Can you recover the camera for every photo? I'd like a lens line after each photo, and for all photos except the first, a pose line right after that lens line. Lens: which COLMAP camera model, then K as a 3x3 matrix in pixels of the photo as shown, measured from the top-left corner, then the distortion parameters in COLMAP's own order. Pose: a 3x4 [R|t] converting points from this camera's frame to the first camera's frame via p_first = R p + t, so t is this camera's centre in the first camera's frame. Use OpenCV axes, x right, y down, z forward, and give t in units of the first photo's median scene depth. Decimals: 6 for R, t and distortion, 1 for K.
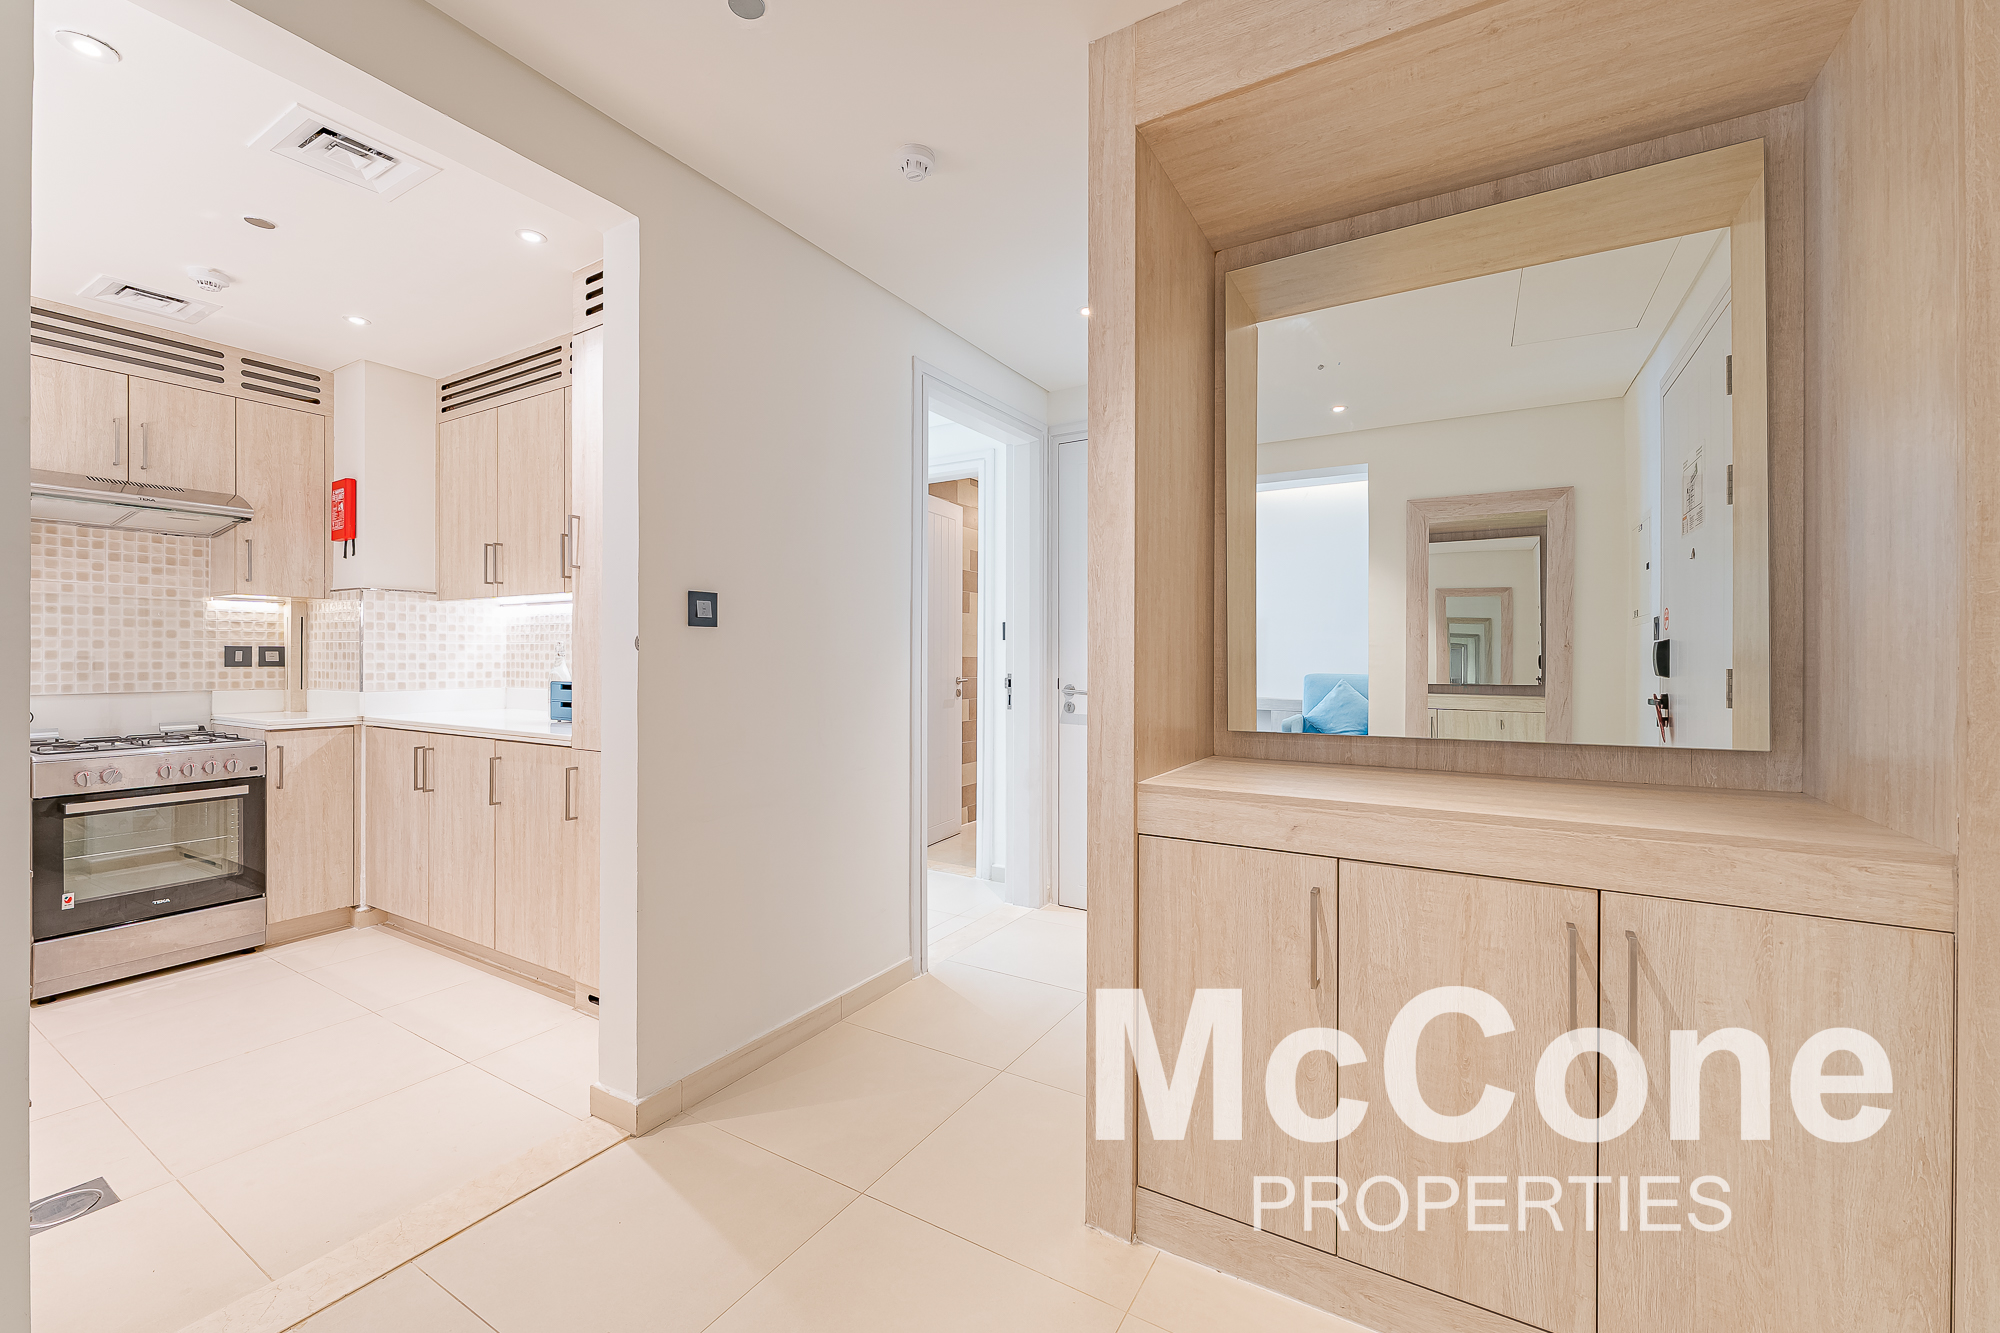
lens RADIAL K [[836.6, 0, 997.1], [0, 836.6, 658.0], [0, 0, 1]] dist [0.000501, -0.000314]
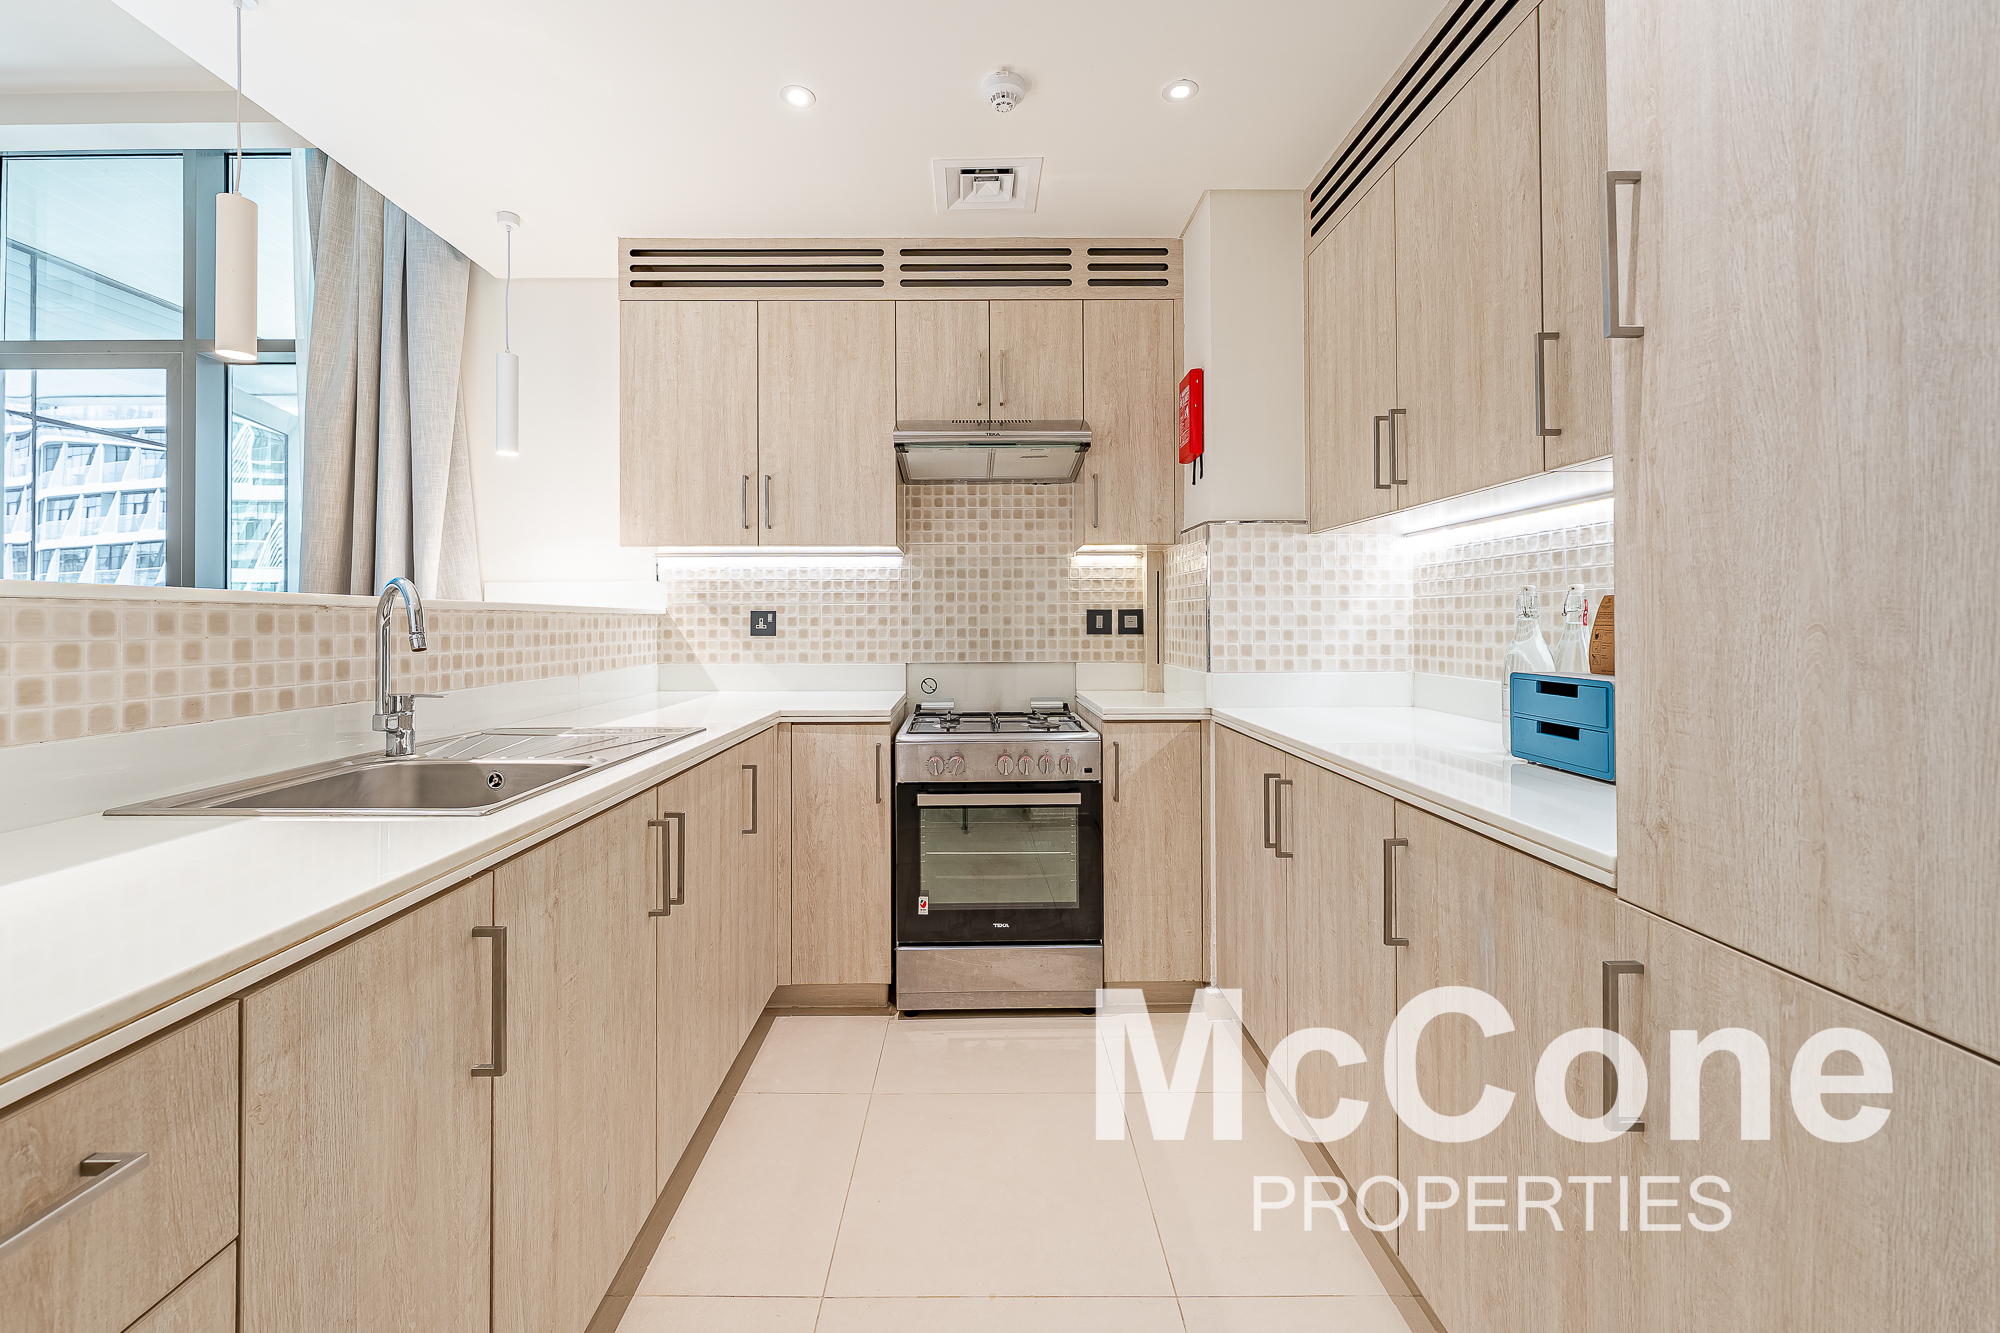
lens RADIAL K [[836.6, 0, 974.4], [0, 836.6, 617.0], [0, 0, 1]] dist [0.000501, -0.000314]
pose [[0.531376, -0.010763, -0.847068, -0.283082], [0.004260, 0.999941, -0.010032, 0.001003], [0.847125, 0.001722, 0.531391, 0.477463]]
